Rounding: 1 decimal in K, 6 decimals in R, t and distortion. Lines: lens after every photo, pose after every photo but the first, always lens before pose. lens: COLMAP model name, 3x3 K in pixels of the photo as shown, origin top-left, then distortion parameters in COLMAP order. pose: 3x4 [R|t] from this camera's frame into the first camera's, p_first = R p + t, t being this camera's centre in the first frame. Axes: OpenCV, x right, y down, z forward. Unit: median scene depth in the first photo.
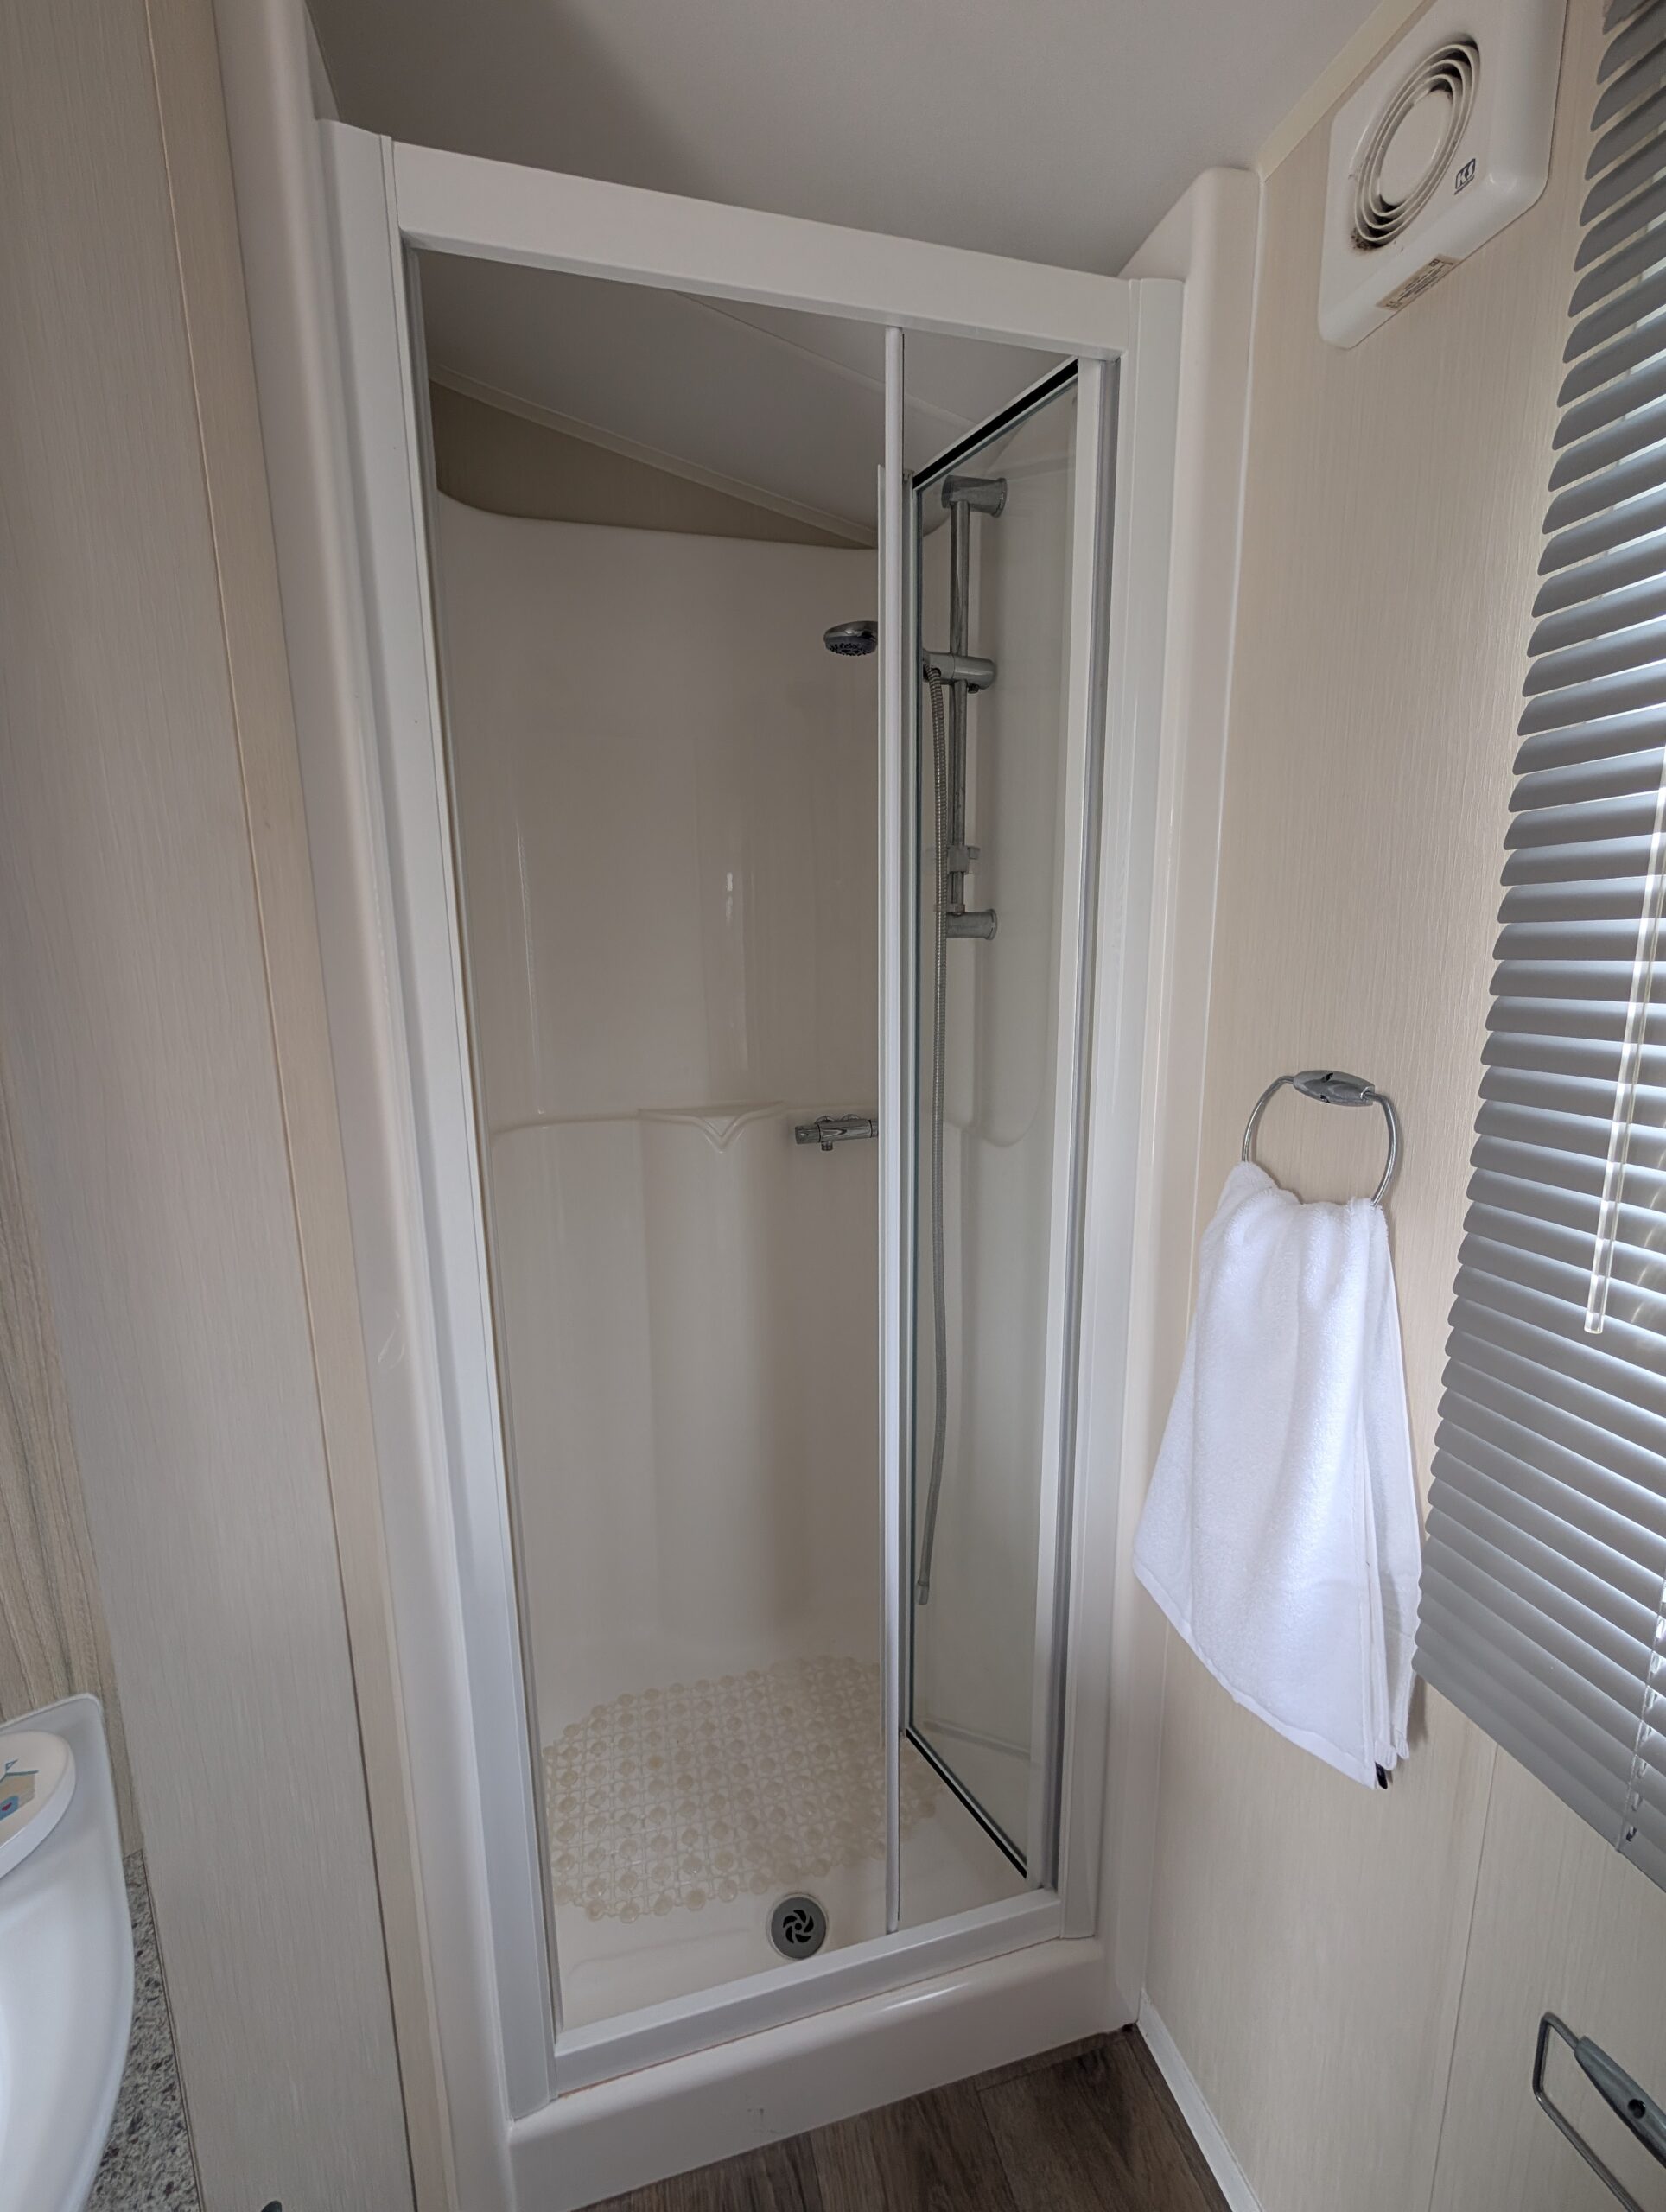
lens RADIAL K [[887.9, 0, 835.3], [0, 887.9, 1108.3], [0, 0, 1]] dist [0.000855, -0.000187]
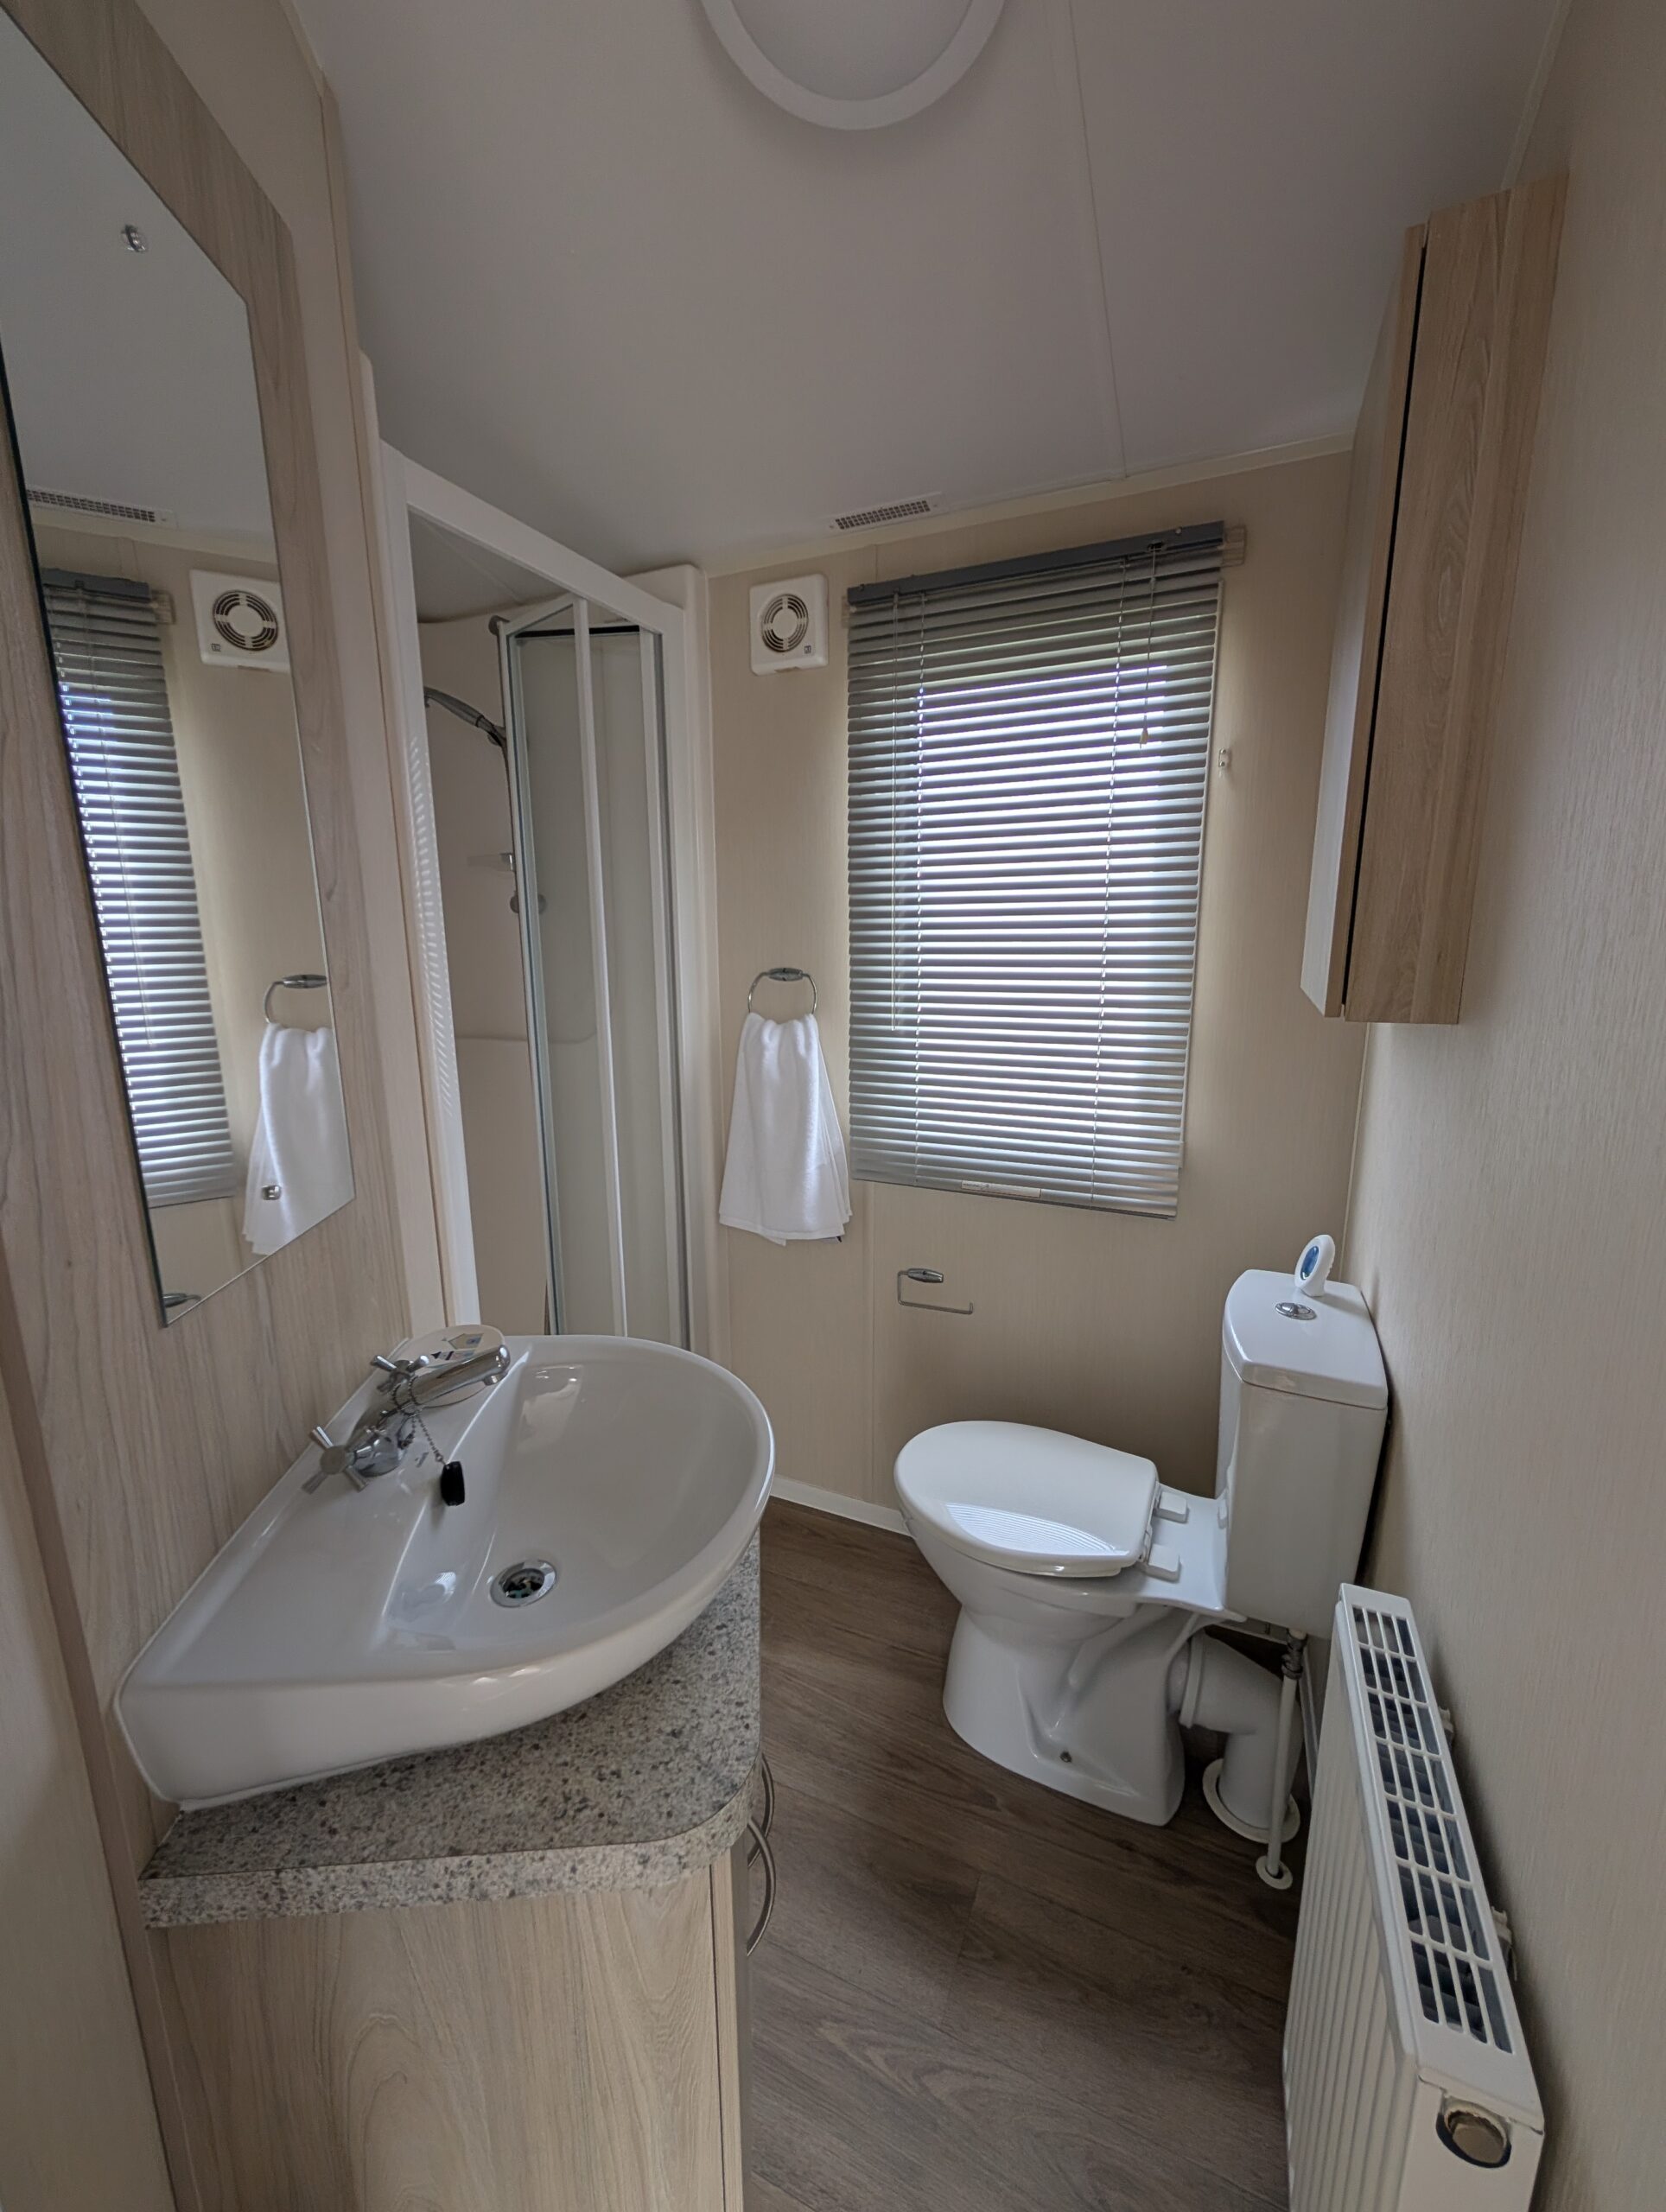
lens RADIAL K [[887.9, 0, 830.9], [0, 887.9, 1113.8], [0, 0, 1]] dist [0.000855, -0.000187]
pose [[0.636144, -0.139301, 0.758892, -1.383690], [0.128505, 0.988958, 0.073812, 0.209508], [-0.760794, 0.050566, 0.647020, -0.719287]]
